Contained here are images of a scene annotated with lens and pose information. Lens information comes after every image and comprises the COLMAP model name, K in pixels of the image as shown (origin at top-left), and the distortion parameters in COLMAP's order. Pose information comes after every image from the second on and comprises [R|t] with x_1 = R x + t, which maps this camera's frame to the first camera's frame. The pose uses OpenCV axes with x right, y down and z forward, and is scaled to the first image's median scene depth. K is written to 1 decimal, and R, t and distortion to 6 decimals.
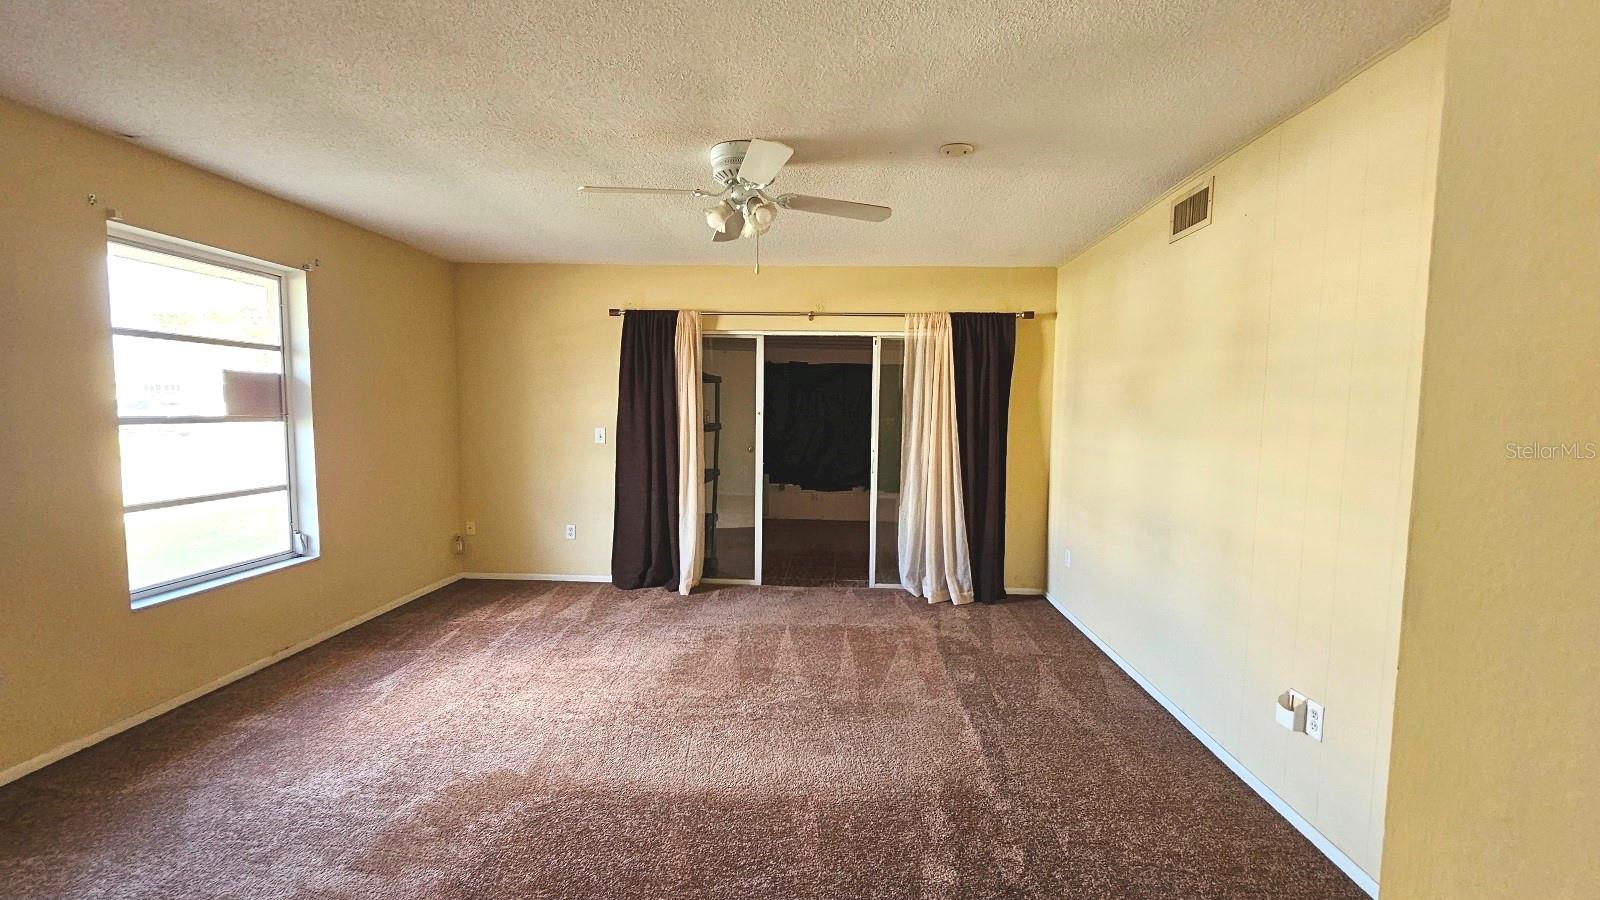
lens RADIAL K [[651.1, 0, 796.8], [0, 651.1, 455.3], [0, 0, 1]] dist [0.001881, -0.003108]
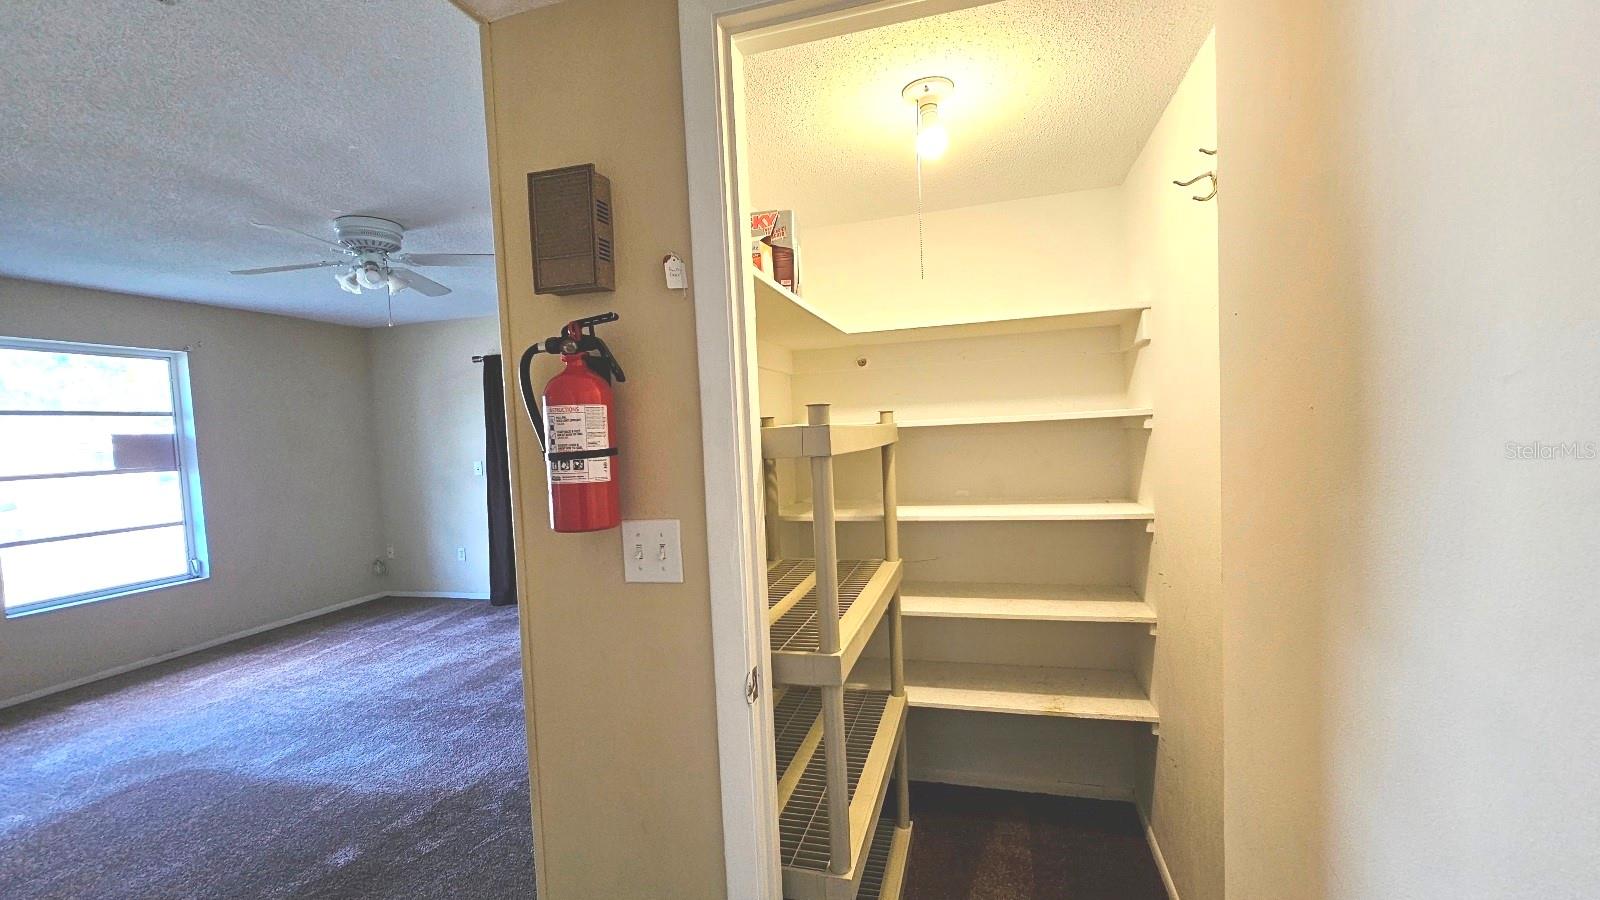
lens RADIAL K [[654.5, 0, 799.9], [0, 654.5, 458.7], [0, 0, 1]] dist [-0.001929, -0.000358]
pose [[0.972860, -0.048207, -0.226317, 0.682759], [0.043115, 0.998694, -0.027394, 0.011379], [0.227342, 0.016893, 0.973669, 0.036049]]
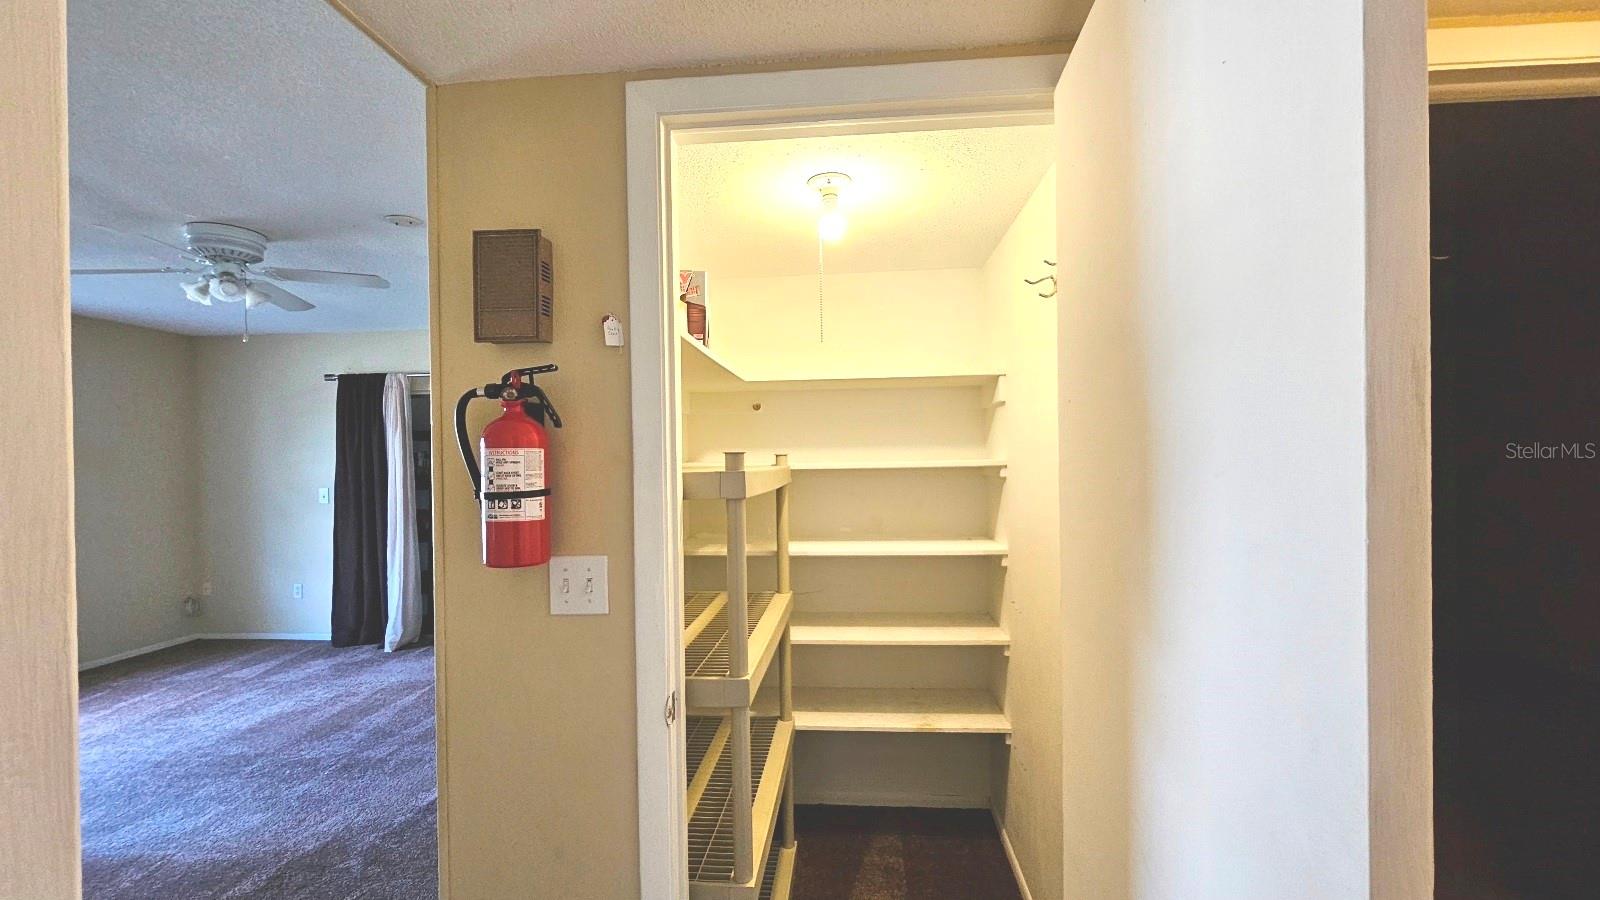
lens RADIAL K [[657.8, 0, 795.0], [0, 657.8, 456.1], [0, 0, 1]] dist [-0.002876, 0.000921]
pose [[0.998816, -0.030442, -0.037958, 0.665861], [0.027610, 0.996949, -0.073015, 0.005423], [0.040065, 0.071880, 0.996608, -0.013245]]
